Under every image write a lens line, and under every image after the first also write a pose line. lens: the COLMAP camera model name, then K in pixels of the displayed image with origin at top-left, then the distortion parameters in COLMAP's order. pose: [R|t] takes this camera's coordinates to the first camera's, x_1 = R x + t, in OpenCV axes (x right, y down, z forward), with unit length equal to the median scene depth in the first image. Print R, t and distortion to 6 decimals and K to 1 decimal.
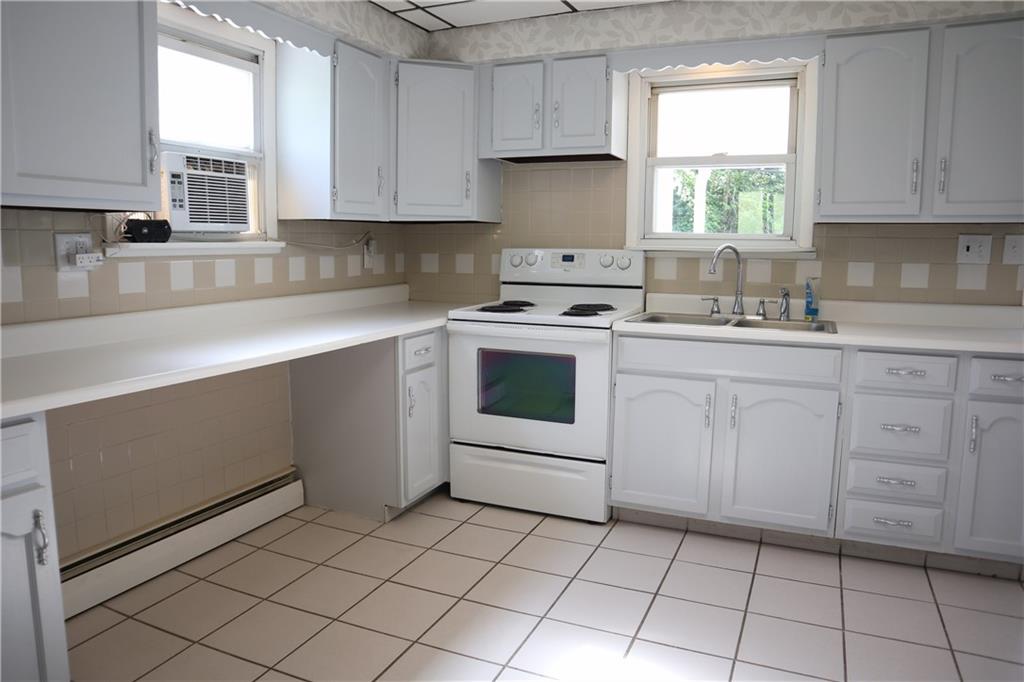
lens RADIAL K [[716.1, 0, 505.8], [0, 716.1, 346.5], [0, 0, 1]] dist [-0.043071, -0.000719]
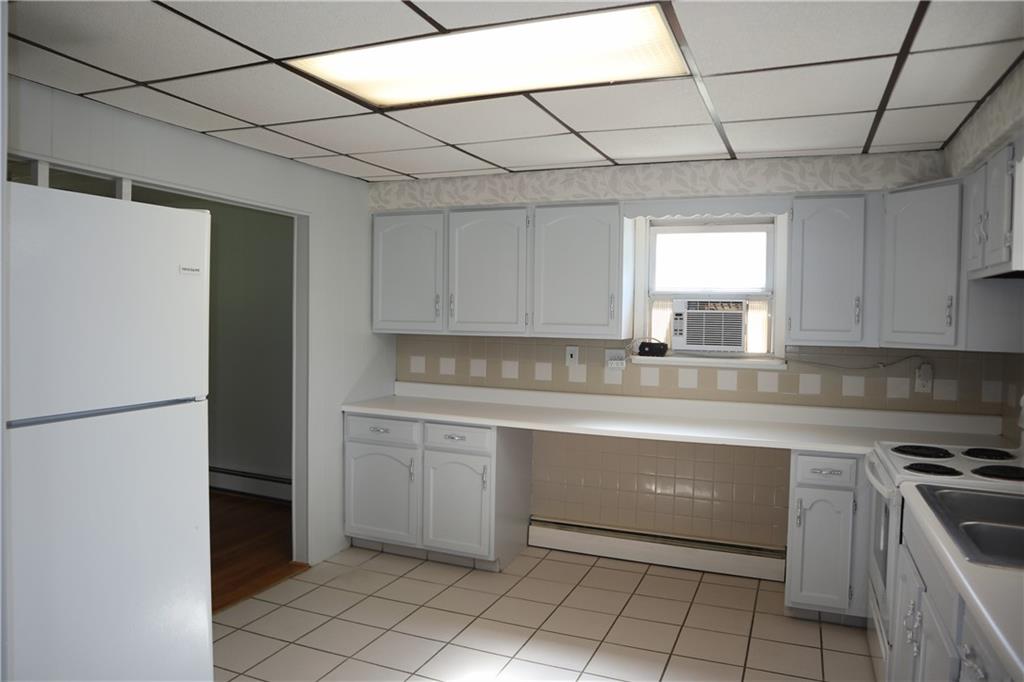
lens RADIAL K [[716.1, 0, 505.8], [0, 716.1, 346.5], [0, 0, 1]] dist [-0.043071, -0.000719]
pose [[0.024504, 0.026525, -0.999348, 1.035090], [-0.167378, 0.985646, 0.022058, -0.134981], [0.985588, 0.166728, 0.028592, 0.557894]]
